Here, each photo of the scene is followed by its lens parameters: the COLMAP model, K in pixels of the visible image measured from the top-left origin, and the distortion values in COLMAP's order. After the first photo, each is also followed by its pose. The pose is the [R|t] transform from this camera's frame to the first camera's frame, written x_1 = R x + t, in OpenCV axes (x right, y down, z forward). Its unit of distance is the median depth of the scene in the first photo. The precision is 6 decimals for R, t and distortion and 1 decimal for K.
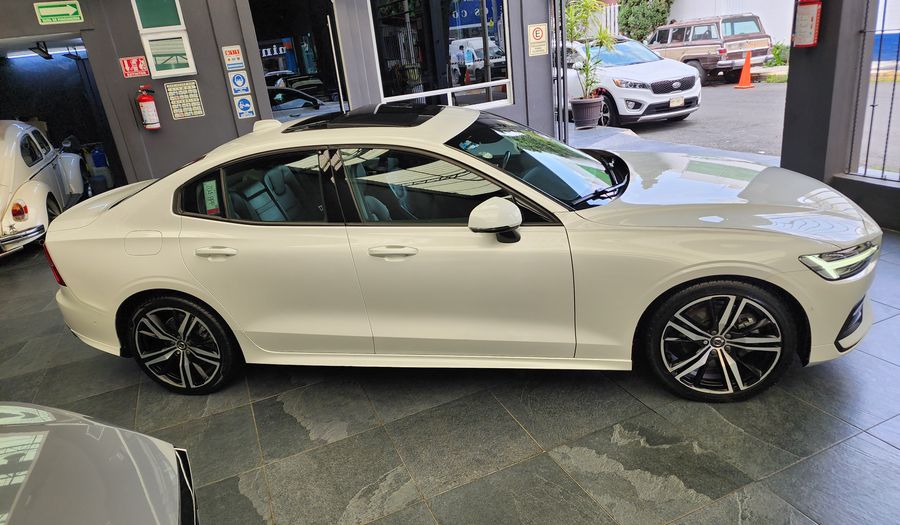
lens RADIAL K [[612.2, 0, 450.0], [0, 612.2, 262.5], [0, 0, 1]] dist [0.069287, -0.058902]
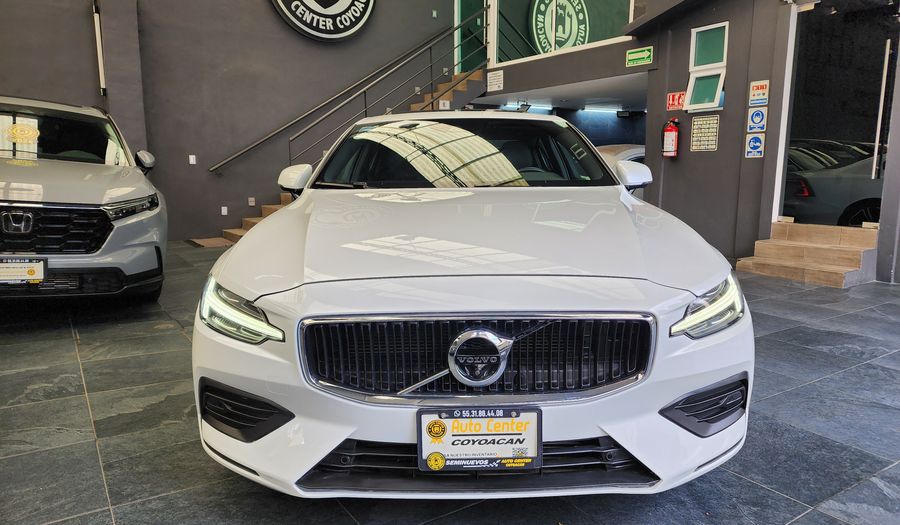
lens RADIAL K [[618.2, 0, 450.0], [0, 618.2, 262.5], [0, 0, 1]] dist [0.002751, 0.002431]
pose [[0.193670, 0.252736, -0.947954, 1.025247], [-0.349219, 0.920720, 0.174129, -0.198399], [0.916809, 0.297320, 0.266576, 0.828503]]
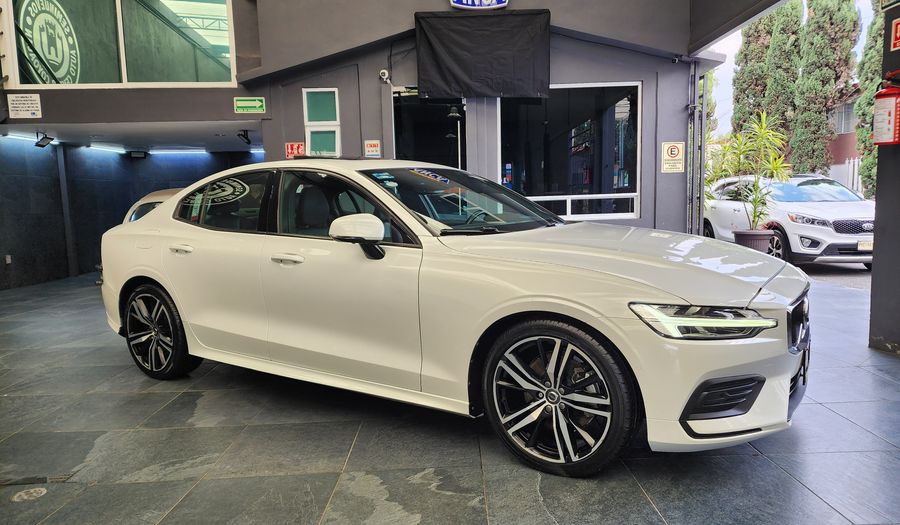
lens RADIAL K [[612.2, 0, 450.0], [0, 612.2, 262.5], [0, 0, 1]] dist [0.097092, -0.110827]
pose [[0.919930, 0.124410, -0.371821, 0.493664], [-0.203390, 0.962171, -0.181273, 0.109829], [0.335203, 0.242383, 0.910434, 0.095388]]
